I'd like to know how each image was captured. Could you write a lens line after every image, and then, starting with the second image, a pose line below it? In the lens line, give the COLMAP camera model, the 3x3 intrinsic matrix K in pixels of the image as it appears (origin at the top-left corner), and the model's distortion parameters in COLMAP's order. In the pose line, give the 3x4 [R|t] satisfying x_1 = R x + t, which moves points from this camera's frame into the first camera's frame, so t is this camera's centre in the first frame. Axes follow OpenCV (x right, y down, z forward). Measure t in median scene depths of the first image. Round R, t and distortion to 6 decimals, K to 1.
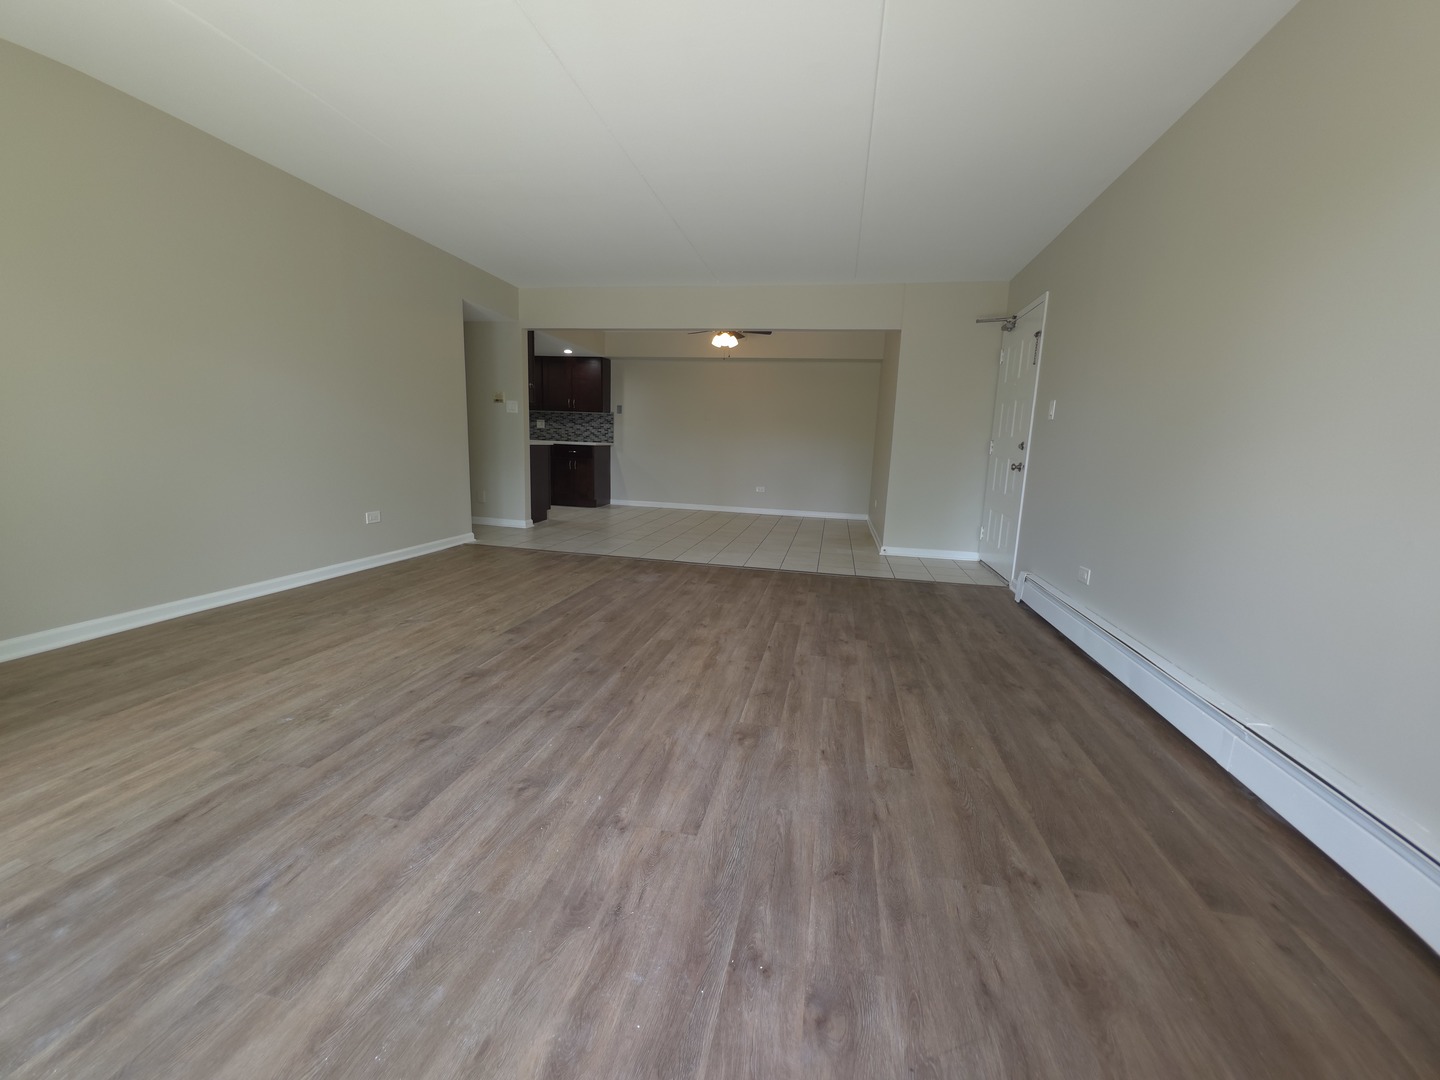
lens RADIAL K [[569.5, 0, 720.0], [0, 569.5, 540.0], [0, 0, 1]] dist [0.009246, -0.006772]
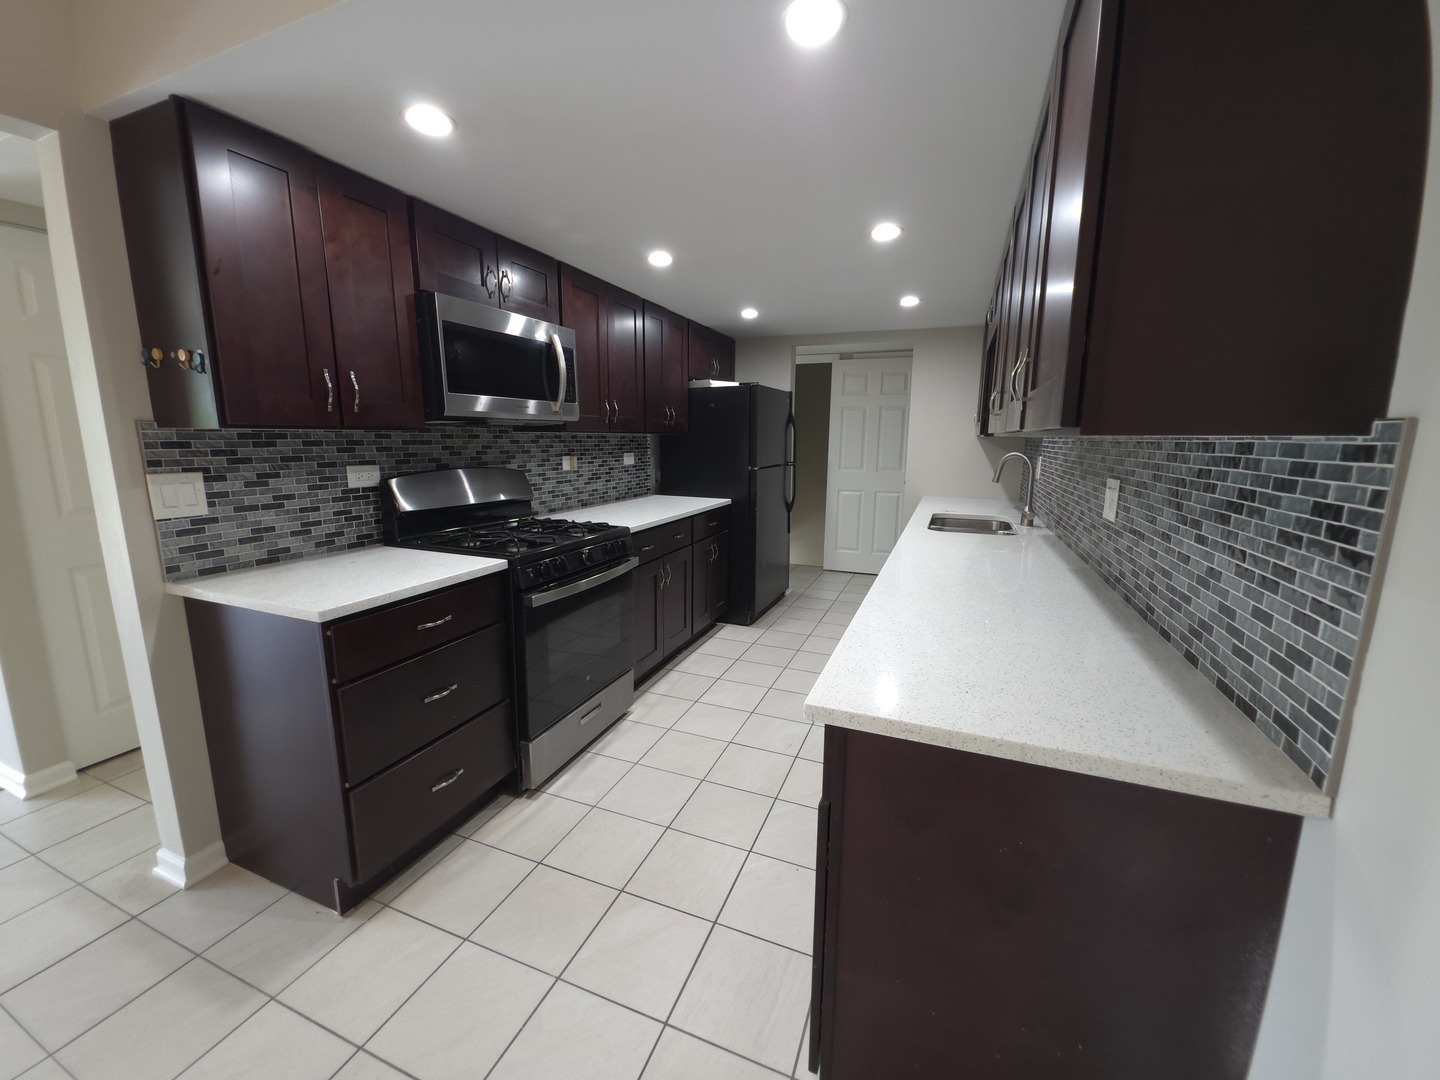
lens RADIAL K [[569.5, 0, 720.0], [0, 569.5, 540.0], [0, 0, 1]] dist [0.009246, -0.006772]
pose [[-0.178454, 0.136376, -0.974451, -0.097454], [-0.183645, 0.968330, 0.169151, -0.203871], [0.966658, 0.209139, -0.147758, 0.923584]]
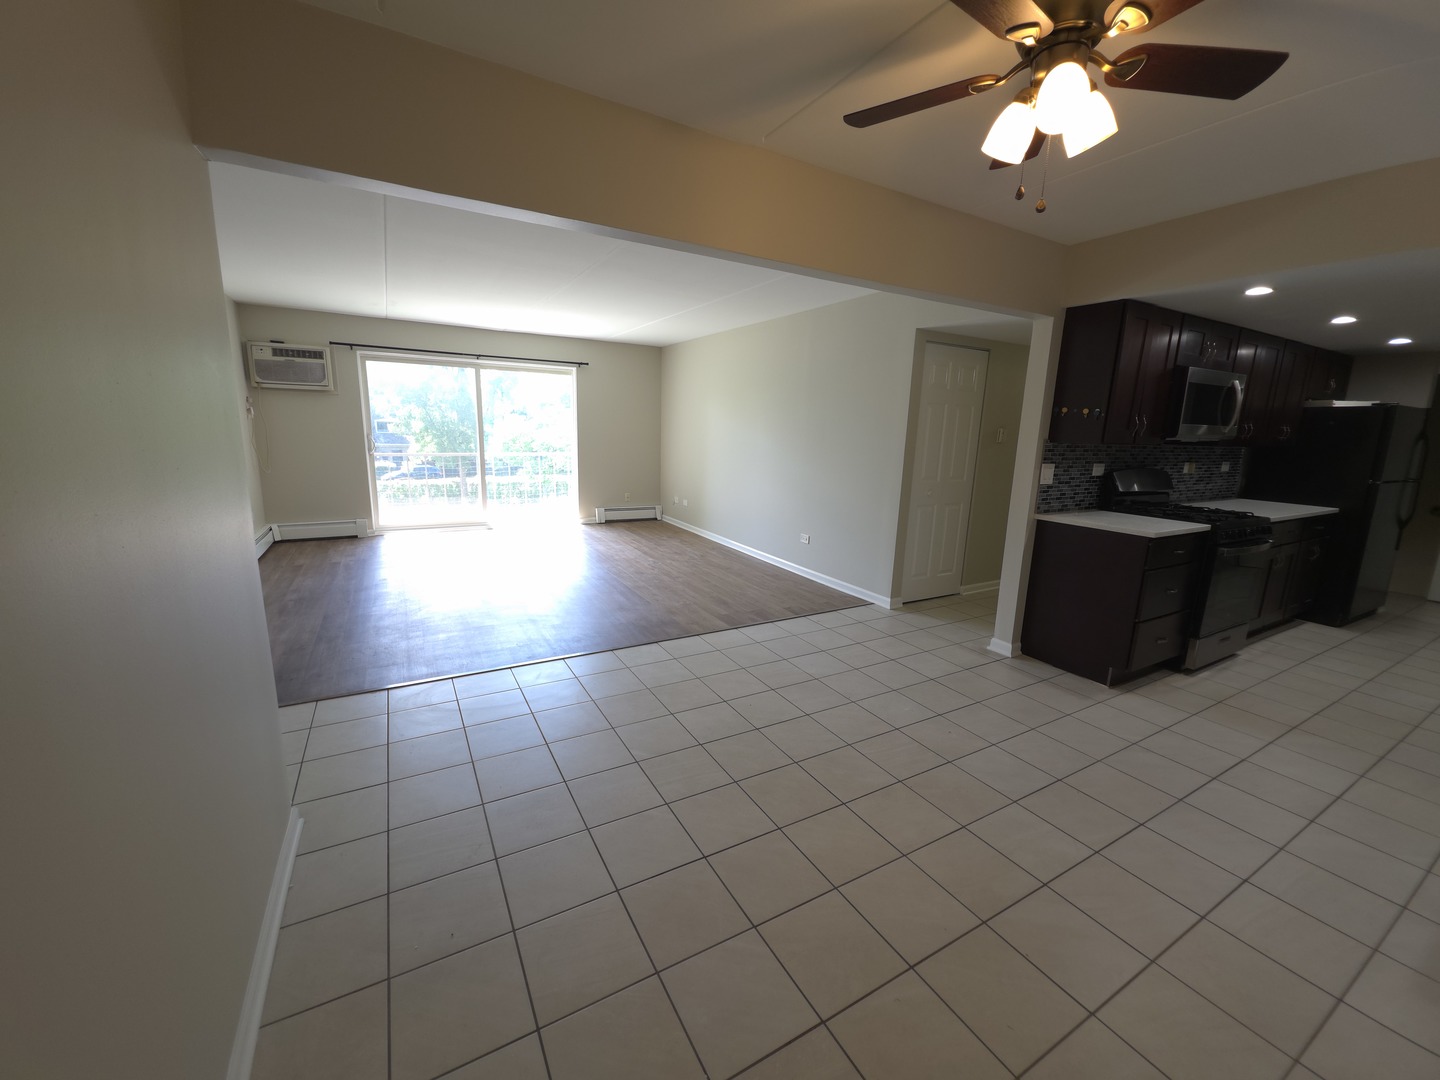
lens RADIAL K [[569.5, 0, 720.0], [0, 569.5, 540.0], [0, 0, 1]] dist [0.009246, -0.006772]
pose [[-0.750732, 0.068971, -0.656996, 0.196078], [-0.169932, 0.940905, 0.292952, -0.188195], [0.638376, 0.331573, -0.694647, 0.867069]]
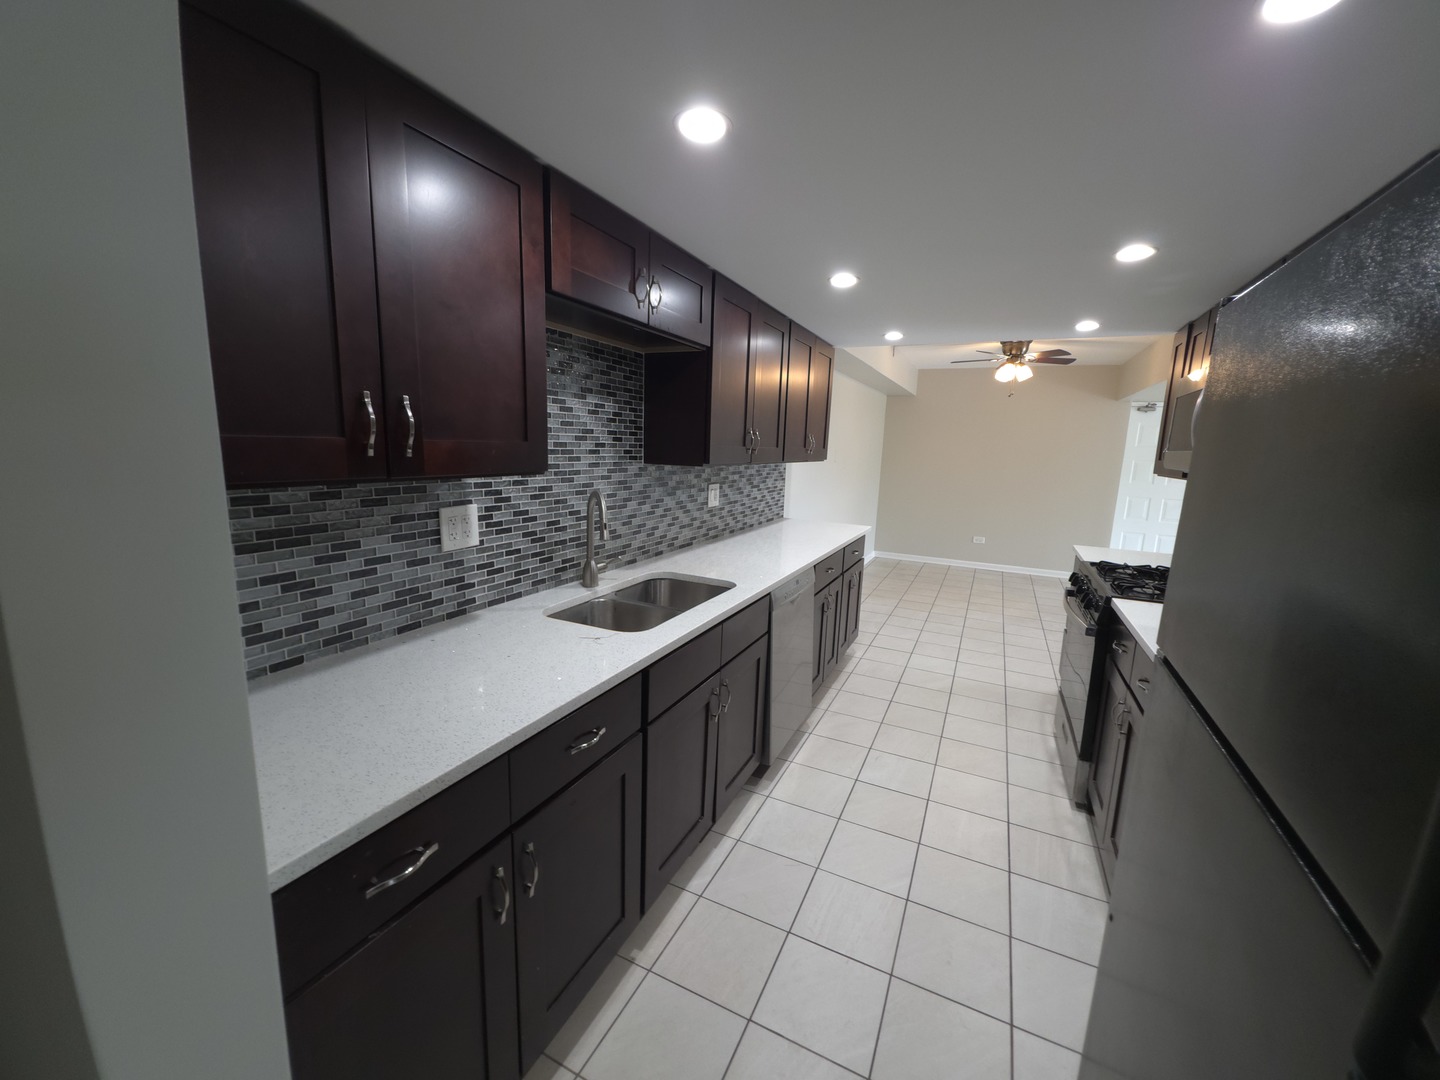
lens RADIAL K [[569.5, 0, 720.0], [0, 569.5, 540.0], [0, 0, 1]] dist [0.009246, -0.006772]
pose [[0.247584, -0.194182, 0.949208, -0.678542], [0.142263, 0.976377, 0.162633, -0.240273], [-0.958365, 0.094772, 0.269360, 0.923665]]
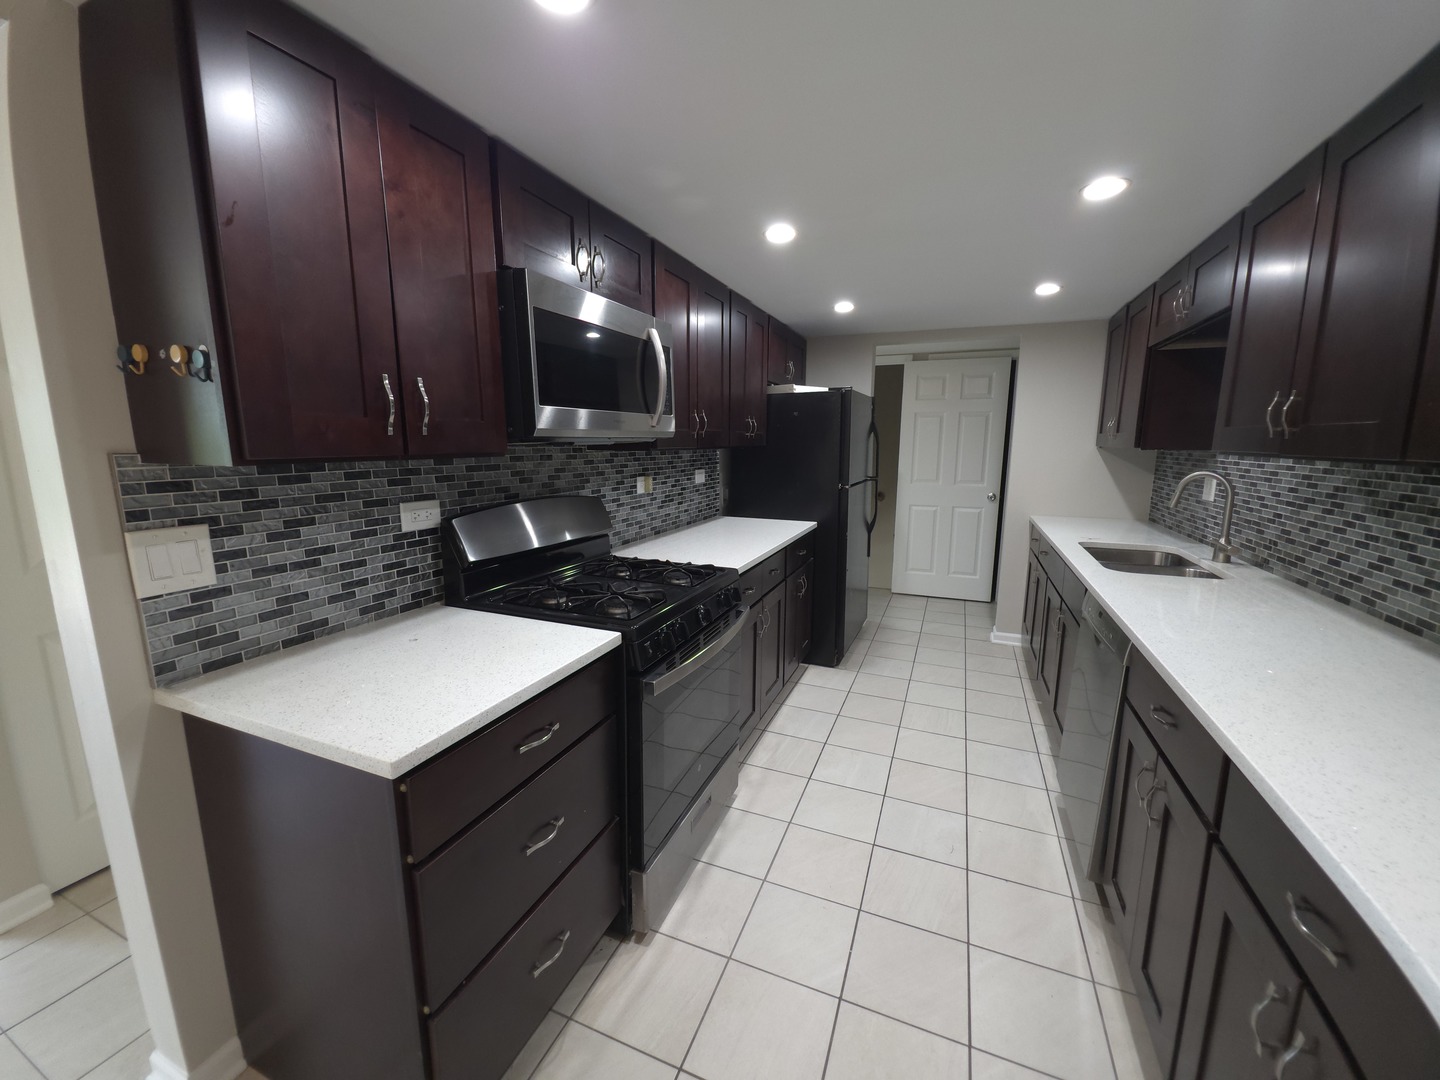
lens RADIAL K [[569.5, 0, 720.0], [0, 569.5, 540.0], [0, 0, 1]] dist [0.009246, -0.006772]
pose [[-0.188711, 0.130409, -0.973335, -0.150672], [-0.177111, 0.970371, 0.164350, -0.200818], [0.965929, 0.203403, -0.160023, 0.857527]]
